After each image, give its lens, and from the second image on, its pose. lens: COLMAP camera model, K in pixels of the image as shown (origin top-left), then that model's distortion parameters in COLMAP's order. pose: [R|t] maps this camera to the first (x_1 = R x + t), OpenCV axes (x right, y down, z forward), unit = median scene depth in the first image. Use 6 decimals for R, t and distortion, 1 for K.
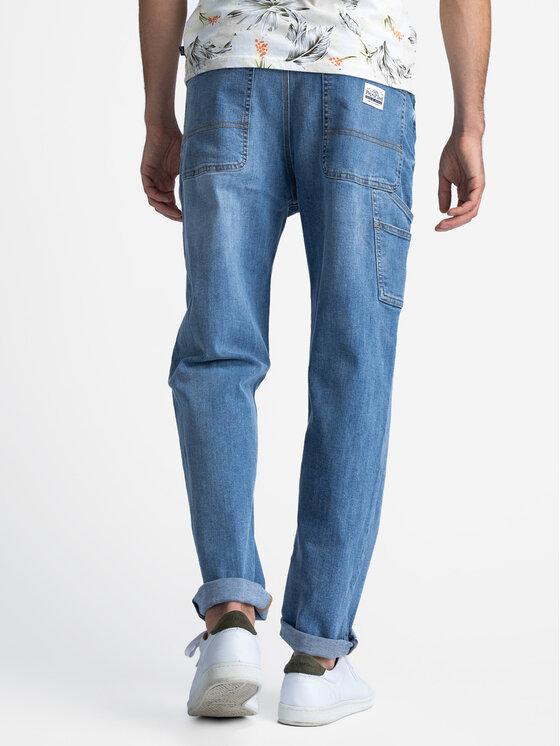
lens RADIAL K [[1385.6, 0, 280.0], [0, 1385.6, 373.0], [0, 0, 1]] dist [-0.201582, 1.398440]
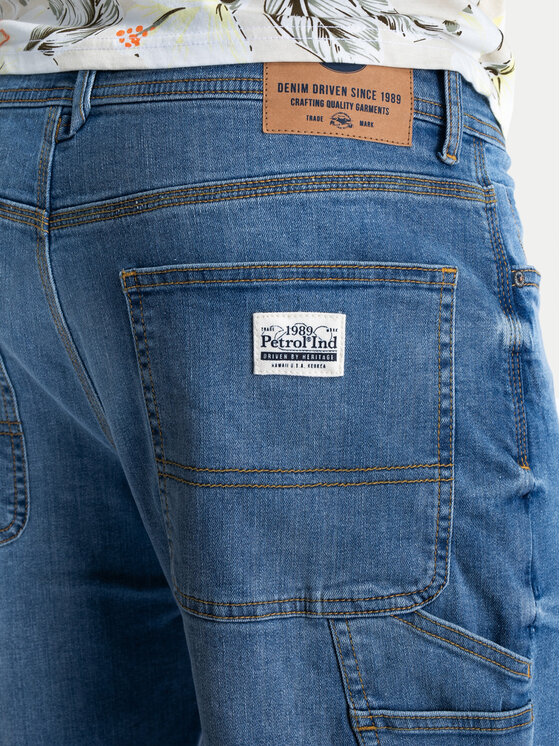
lens RADIAL K [[1385.6, 0, 280.0], [0, 1385.6, 373.0], [0, 0, 1]] dist [-0.201582, 1.398440]
pose [[0.815798, -0.059647, -0.575252, 0.249321], [0.139225, 0.985670, 0.095241, -0.225074], [0.561328, -0.157787, 0.812412, 0.732957]]
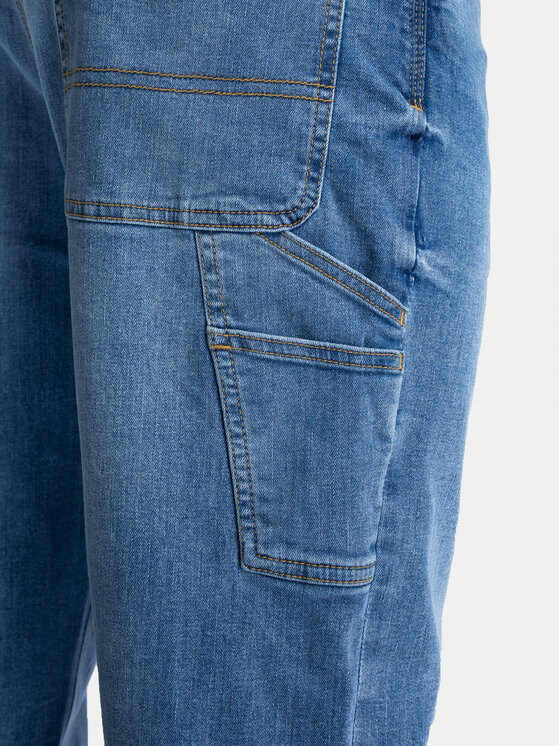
lens RADIAL K [[1385.6, 0, 280.0], [0, 1385.6, 373.0], [0, 0, 1]] dist [-0.201582, 1.398440]
pose [[0.696293, -0.016821, -0.717561, 0.315716], [0.046447, 0.998686, 0.021660, -0.106412], [0.716253, -0.048410, 0.696159, 0.781535]]
